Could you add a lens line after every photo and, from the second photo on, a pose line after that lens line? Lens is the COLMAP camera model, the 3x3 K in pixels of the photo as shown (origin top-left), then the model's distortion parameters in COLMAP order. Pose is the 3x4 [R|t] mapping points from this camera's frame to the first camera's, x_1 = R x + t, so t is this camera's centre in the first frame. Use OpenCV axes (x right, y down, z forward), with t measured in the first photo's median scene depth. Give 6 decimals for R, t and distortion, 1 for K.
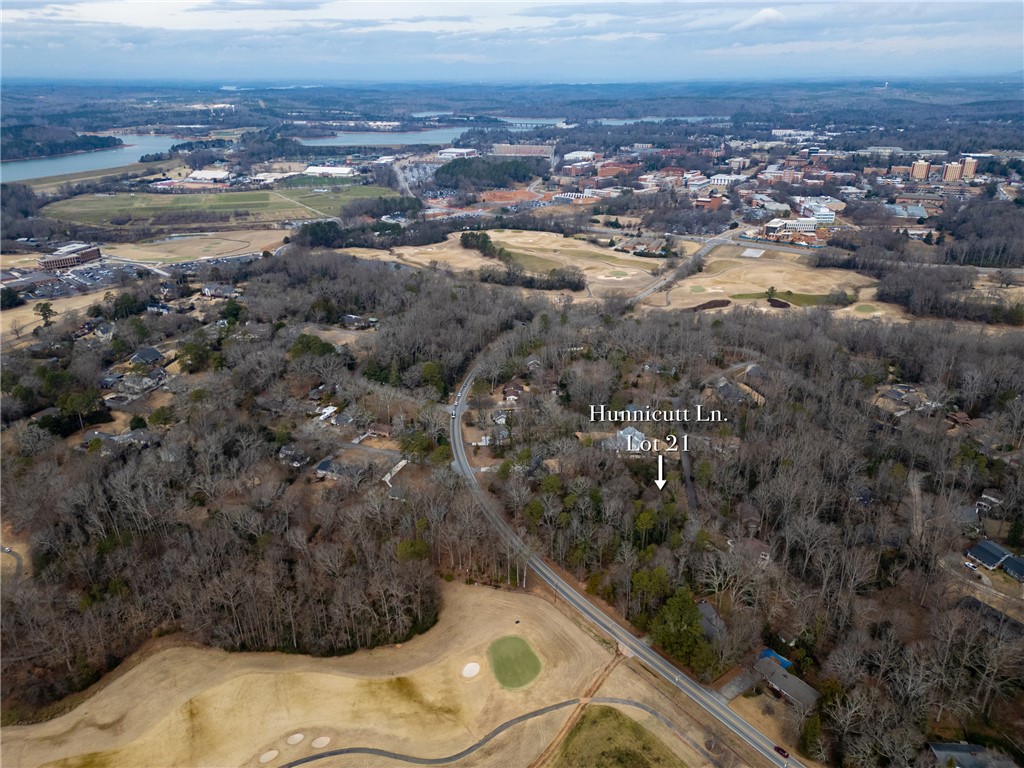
lens RADIAL K [[721.5, 0, 512.5], [0, 721.5, 385.2], [0, 0, 1]] dist [0.084360, -0.083263]
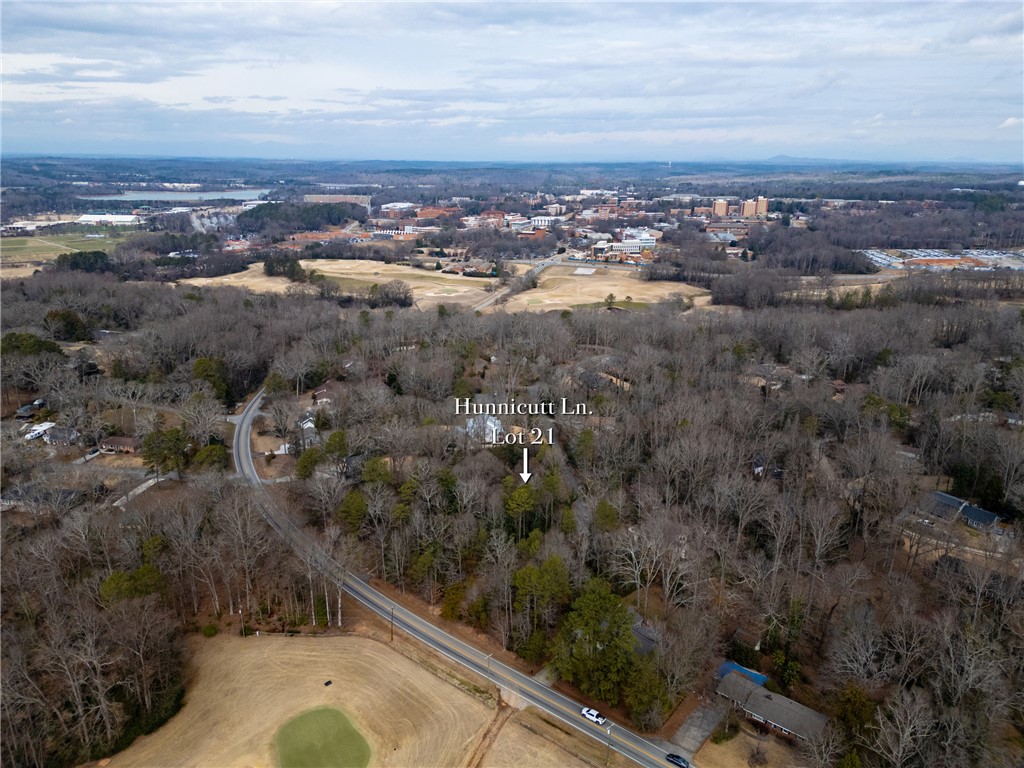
lens RADIAL K [[721.5, 0, 512.5], [0, 721.5, 385.2], [0, 0, 1]] dist [0.084360, -0.083263]
pose [[0.971425, -0.059288, 0.229823, 0.008053], [0.082020, 0.992500, -0.090647, 0.041099], [-0.222725, 0.106907, 0.969002, 0.099247]]
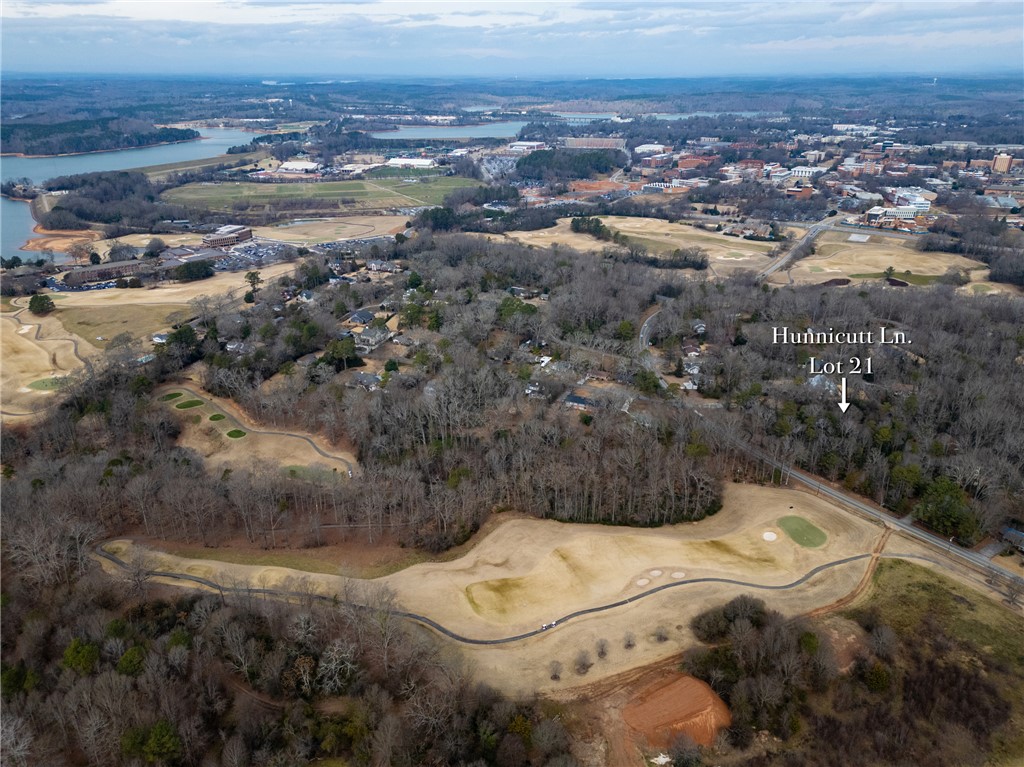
lens RADIAL K [[730.0, 0, 512.0], [0, 730.0, 383.5], [0, 0, 1]] dist [0.078601, -0.080381]
pose [[0.999345, 0.016070, -0.032431, -0.116962], [-0.016072, 0.999871, 0.000183, 0.032460], [0.032430, 0.000339, 0.999474, -0.075514]]
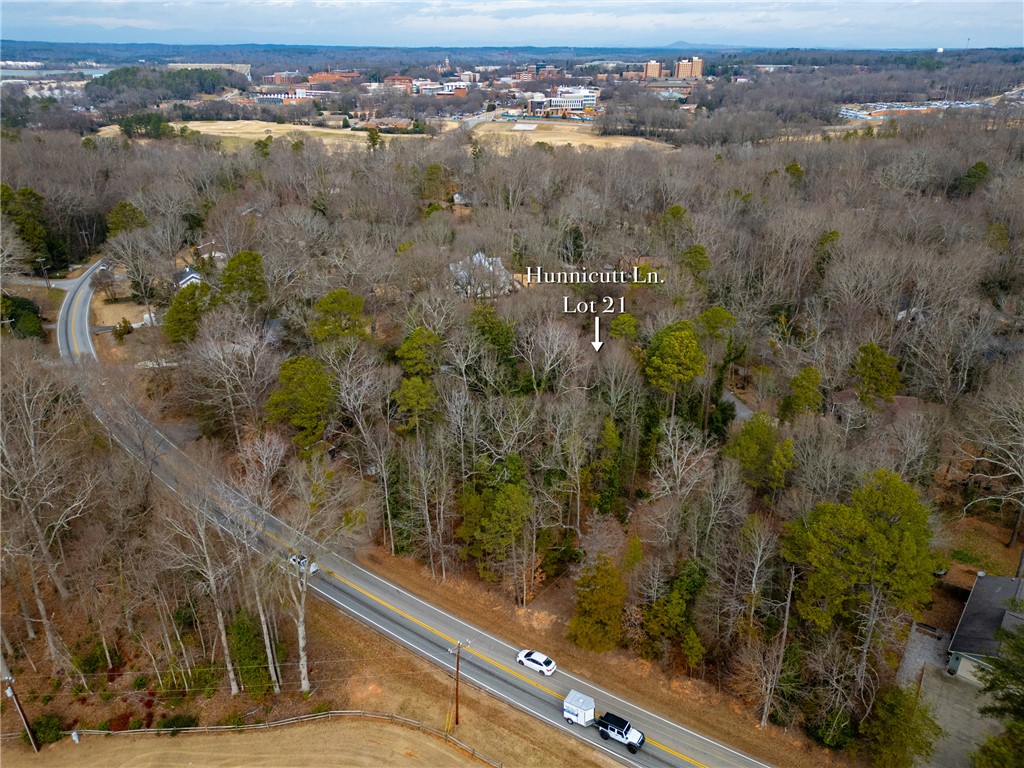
lens RADIAL K [[724.7, 0, 513.0], [0, 724.7, 384.8], [0, 0, 1]] dist [0.059938, -0.044838]
pose [[0.930186, -0.145386, 0.337070, 0.003703], [0.136036, 0.989373, 0.051331, 0.050828], [-0.340951, -0.001893, 0.940079, 0.215489]]
